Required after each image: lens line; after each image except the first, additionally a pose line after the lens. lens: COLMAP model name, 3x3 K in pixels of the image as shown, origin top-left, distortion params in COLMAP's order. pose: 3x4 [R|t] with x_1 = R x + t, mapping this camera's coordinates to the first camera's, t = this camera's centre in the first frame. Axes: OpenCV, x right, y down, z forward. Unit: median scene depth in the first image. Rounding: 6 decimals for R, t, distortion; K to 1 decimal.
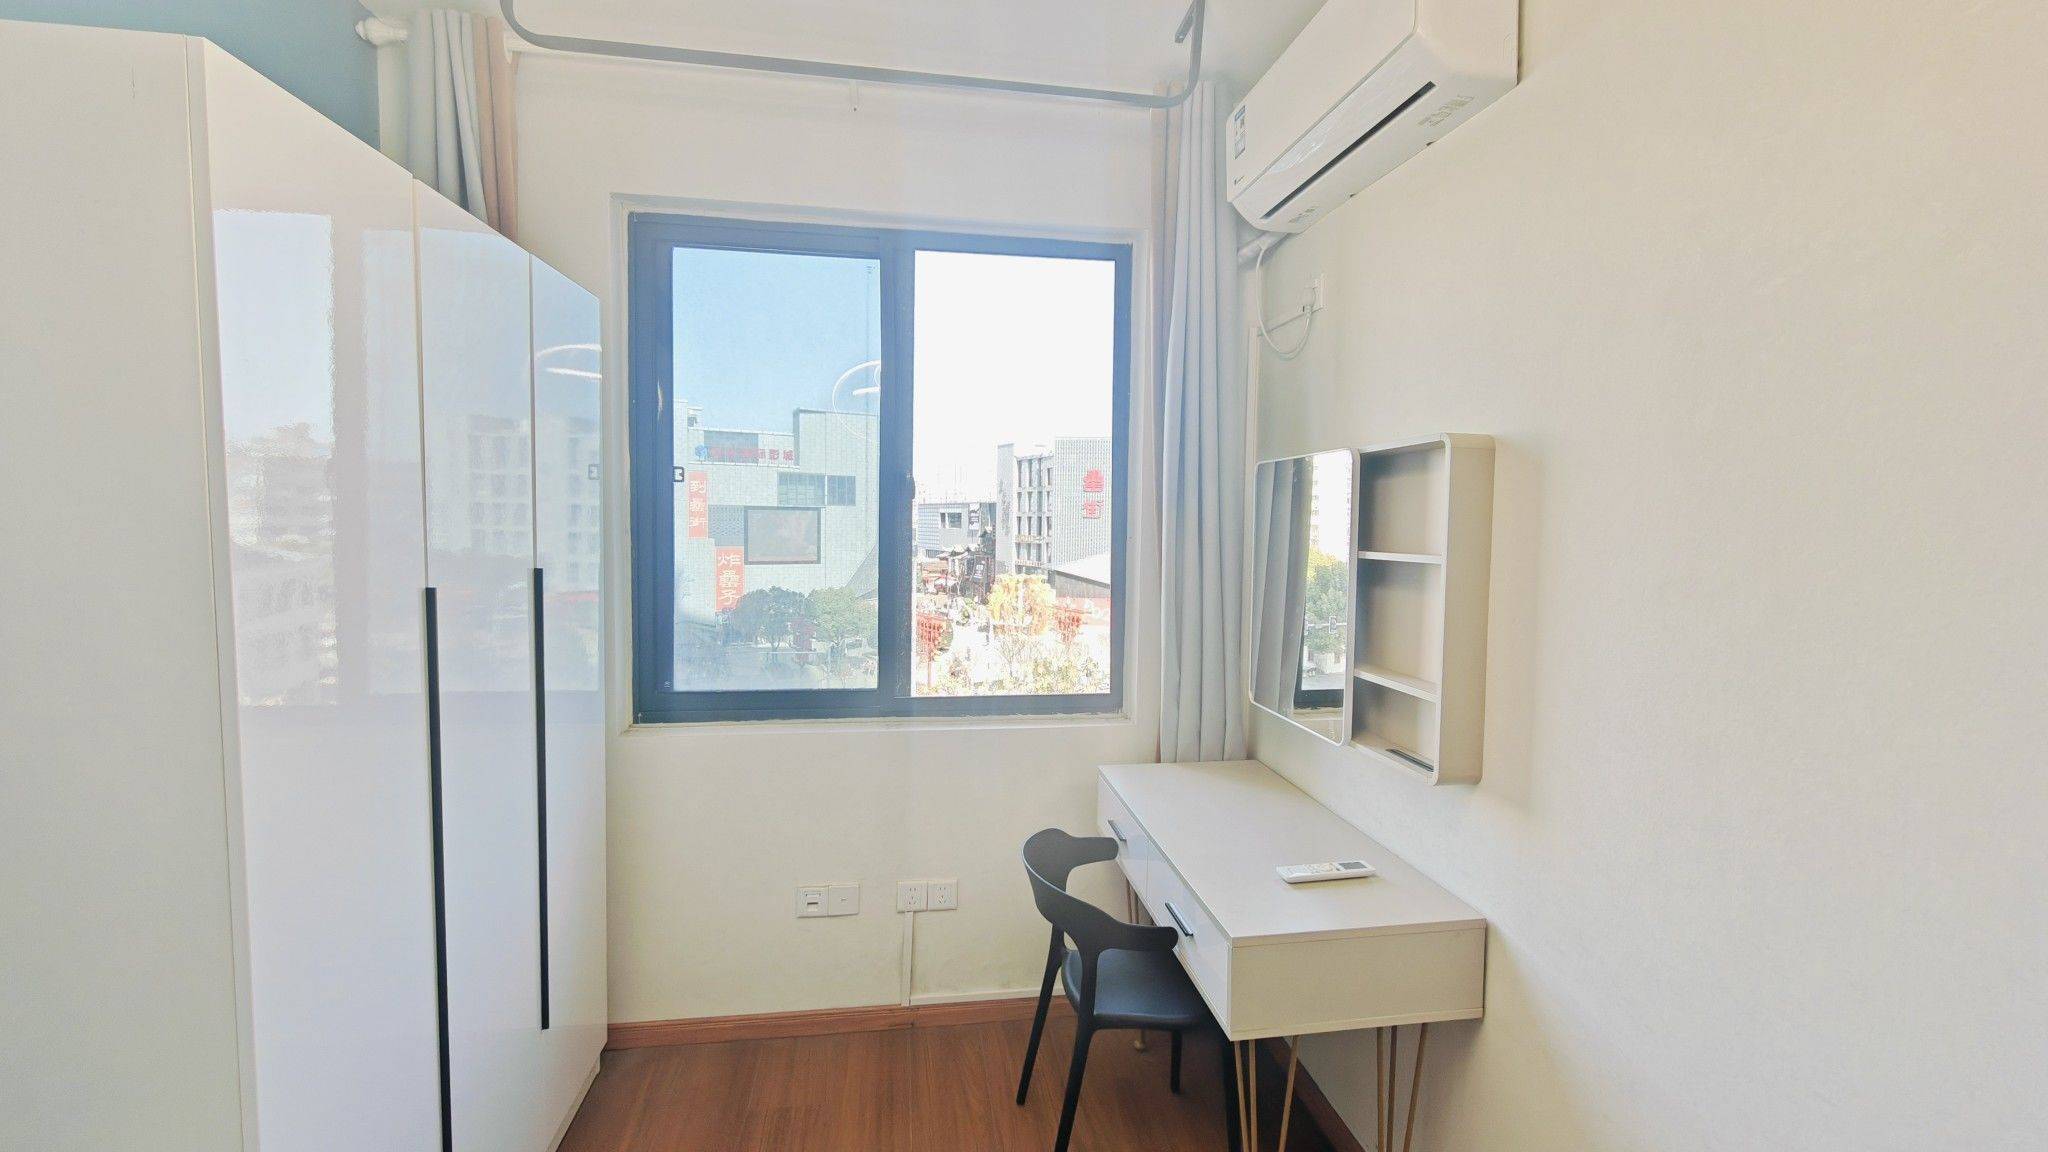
lens RADIAL K [[857.5, 0, 1033.3], [0, 857.5, 567.3], [0, 0, 1]] dist [0.006536, -0.000048]
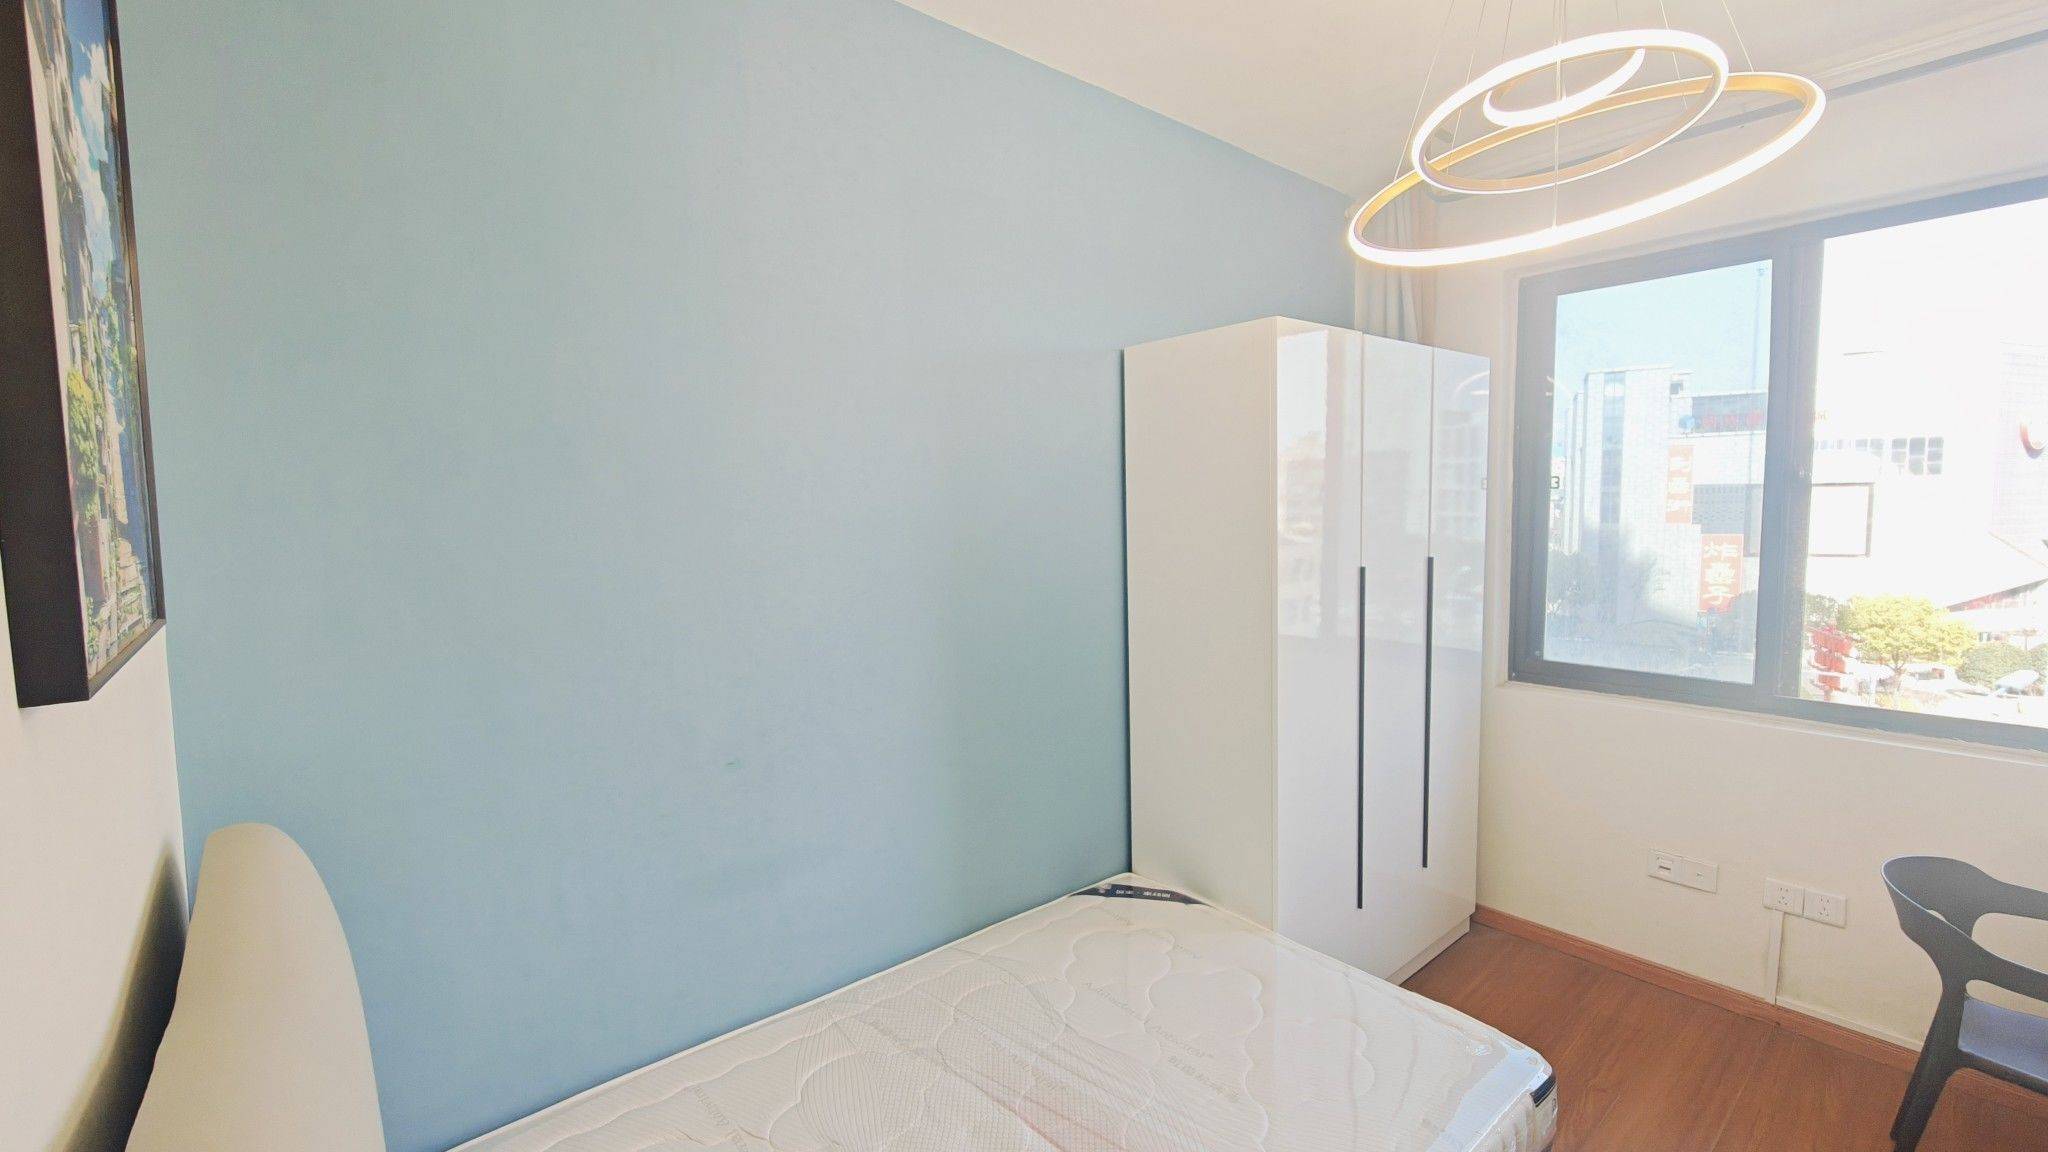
lens RADIAL K [[857.5, 0, 1029.7], [0, 857.5, 572.2], [0, 0, 1]] dist [0.006536, -0.000048]
pose [[0.524283, 0.044585, -0.850376, 0.231762], [-0.026268, 0.999000, 0.036183, -0.004966], [0.851139, 0.003367, 0.524930, -0.264065]]
